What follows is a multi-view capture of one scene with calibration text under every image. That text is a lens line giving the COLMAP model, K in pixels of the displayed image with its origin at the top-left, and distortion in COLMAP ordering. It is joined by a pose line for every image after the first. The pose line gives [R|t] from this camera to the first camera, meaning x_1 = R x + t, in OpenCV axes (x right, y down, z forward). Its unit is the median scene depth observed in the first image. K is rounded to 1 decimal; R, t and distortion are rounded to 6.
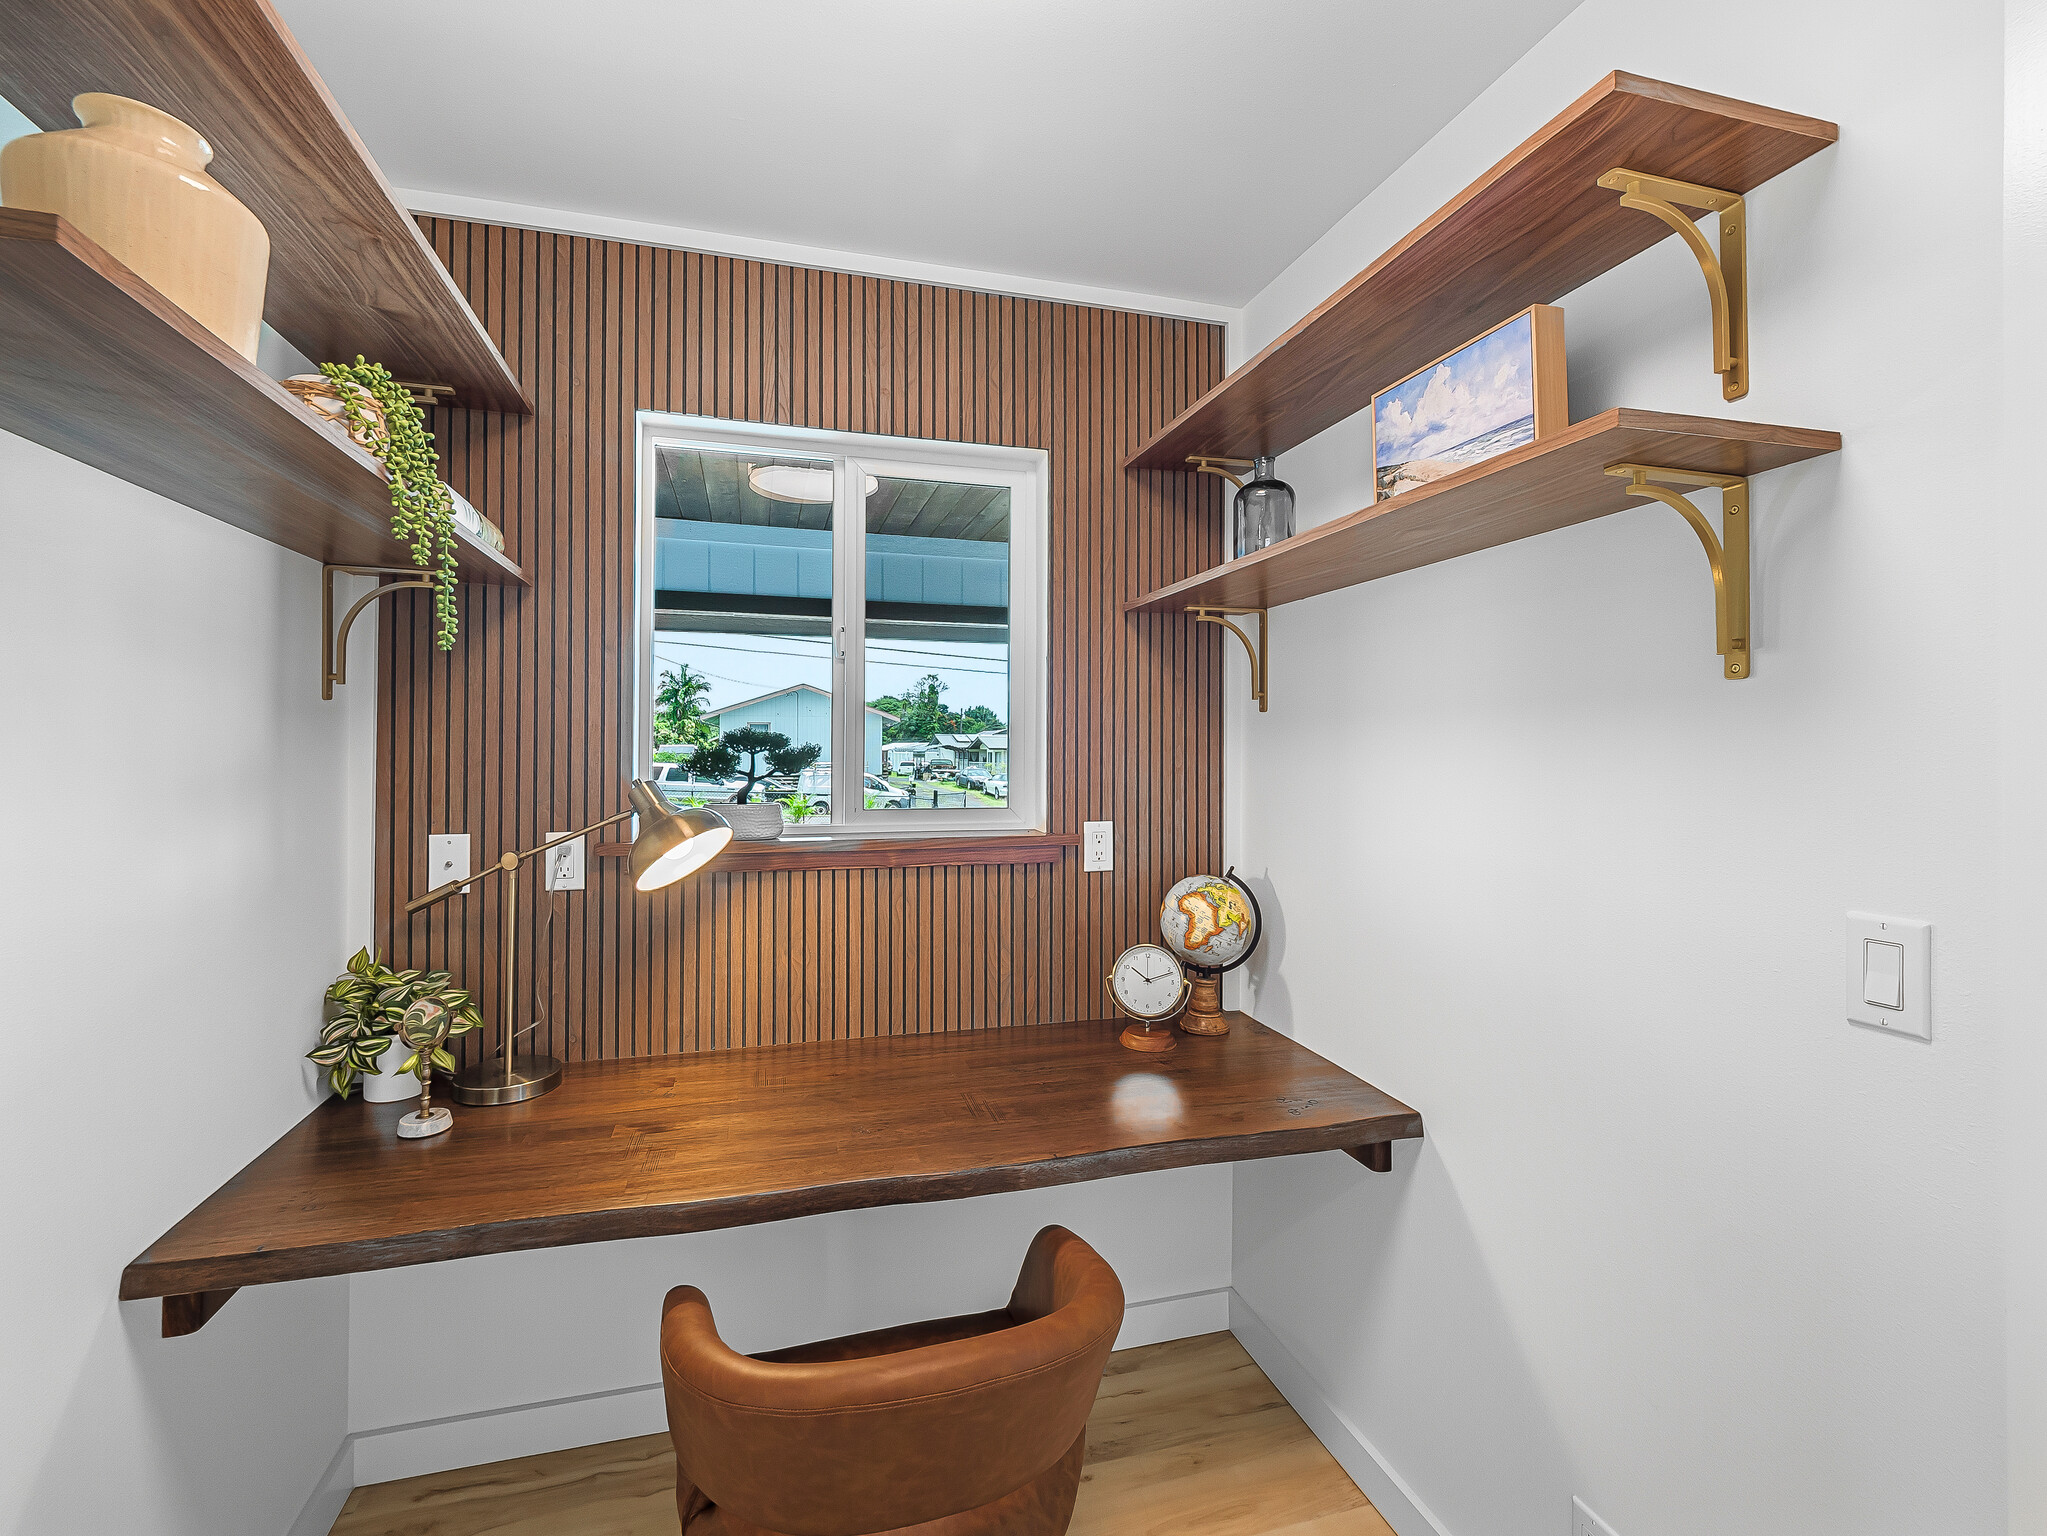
lens RADIAL K [[882.3, 0, 986.2], [0, 882.3, 736.0], [0, 0, 1]] dist [0.006803, -0.002407]
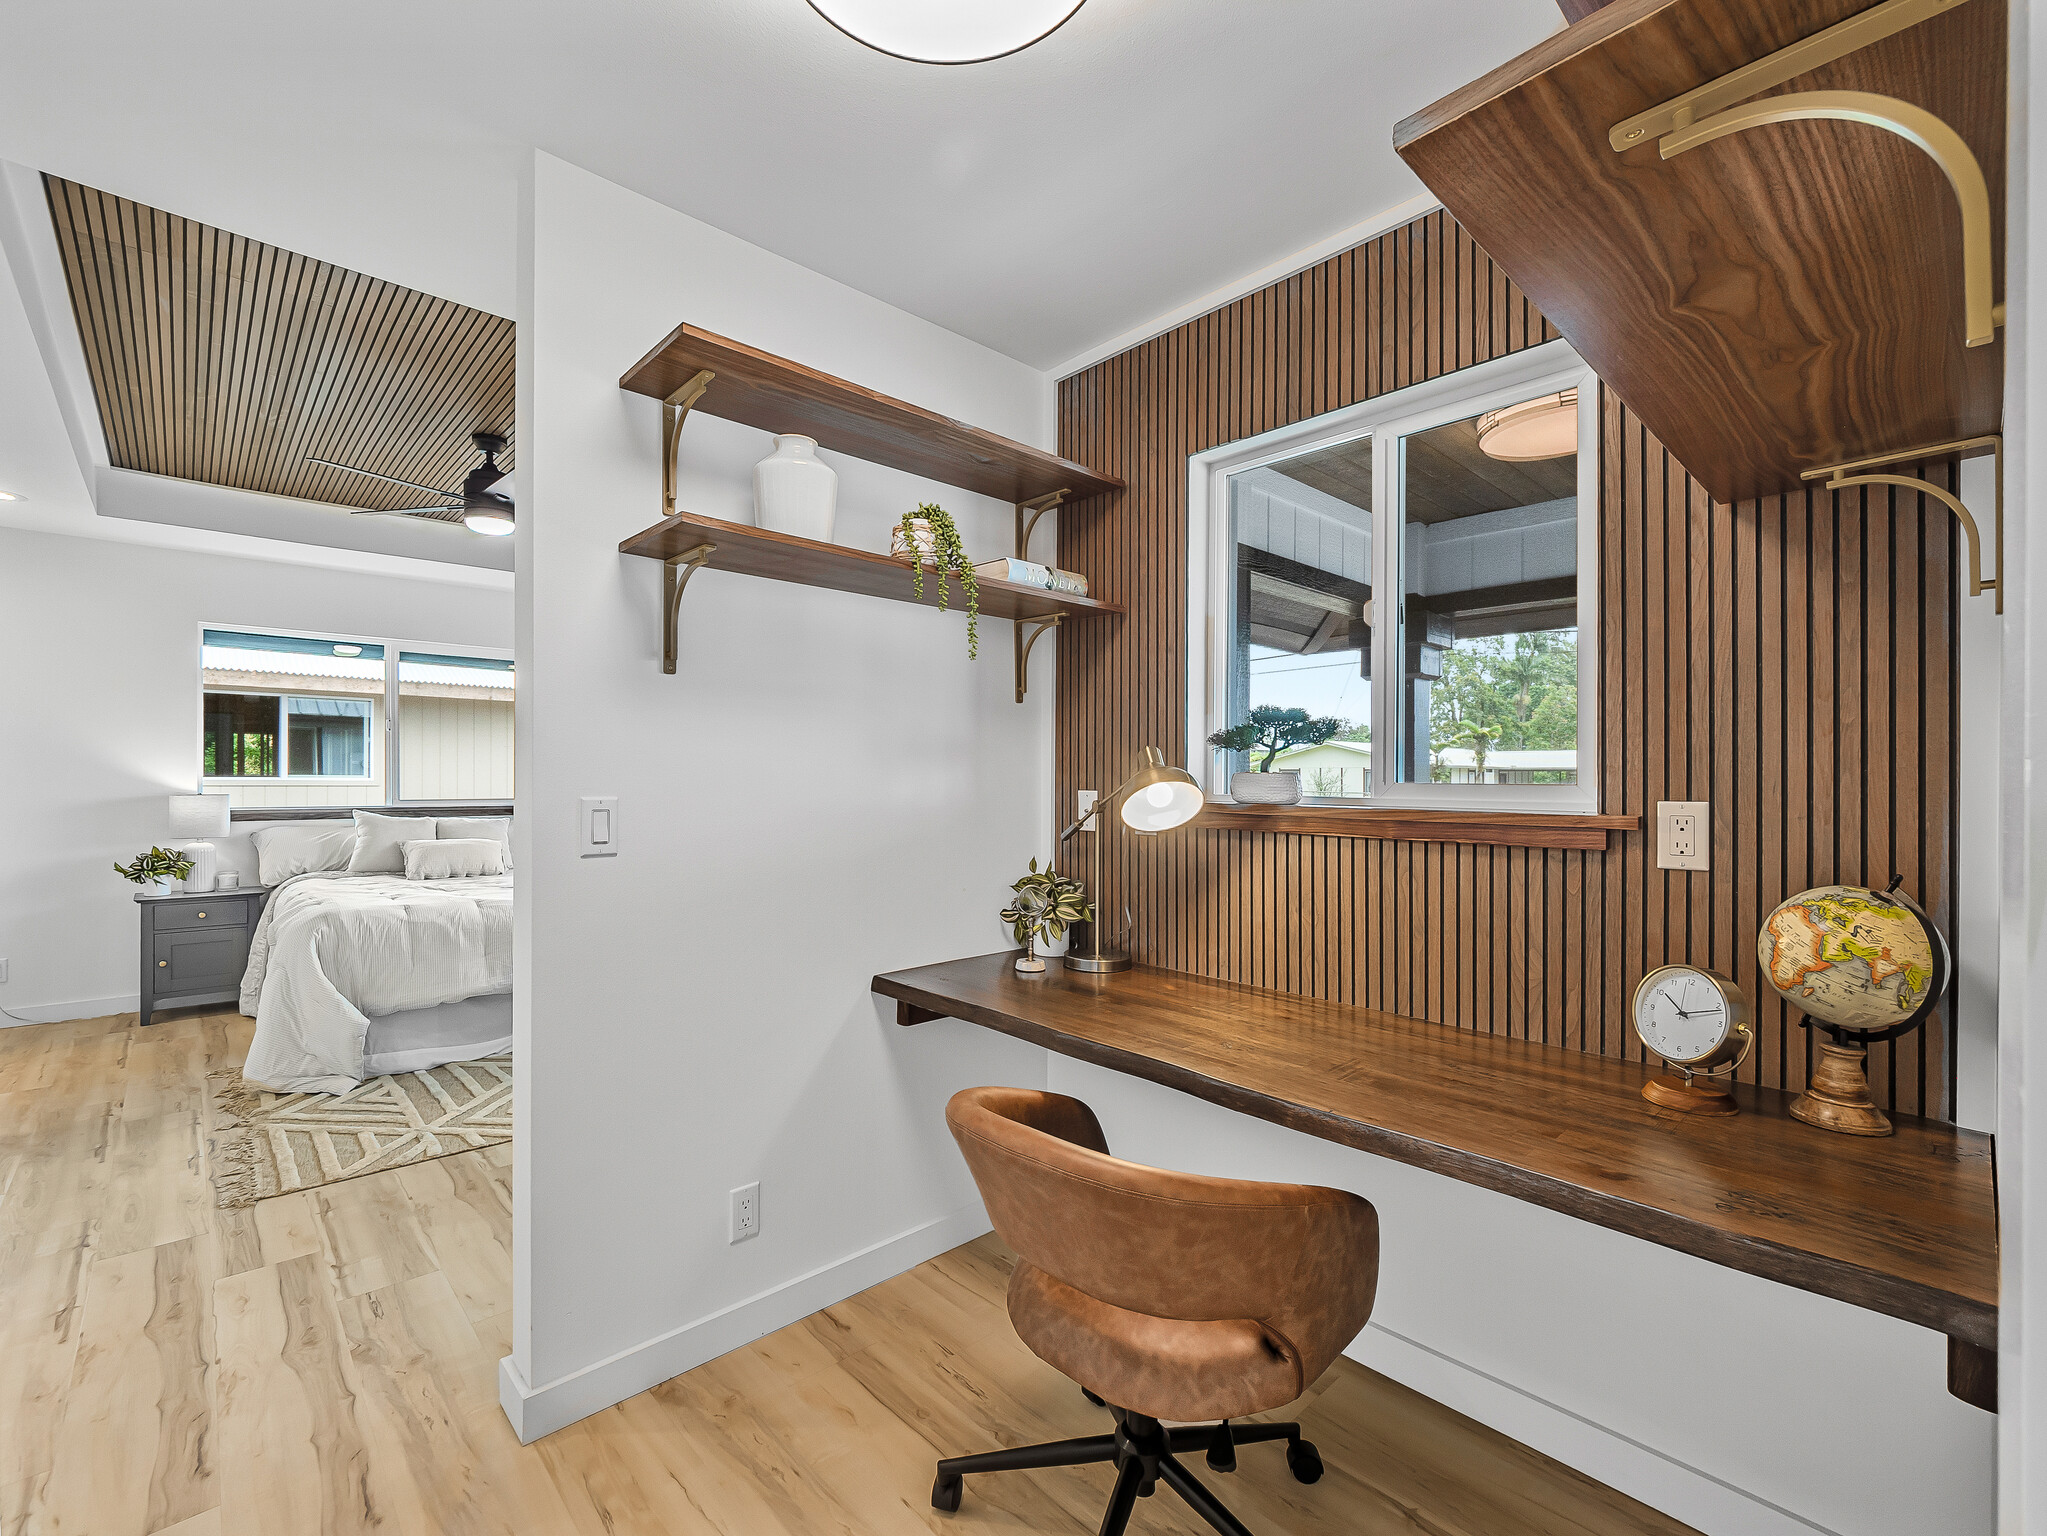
lens RADIAL K [[882.3, 0, 1003.3], [0, 882.3, 782.3], [0, 0, 1]] dist [0.006803, -0.002407]
pose [[0.463053, 0.000047, -0.886331, 0.557651], [0.003896, 0.999990, 0.002089, 0.083089], [0.886322, -0.004421, 0.463048, 0.175462]]
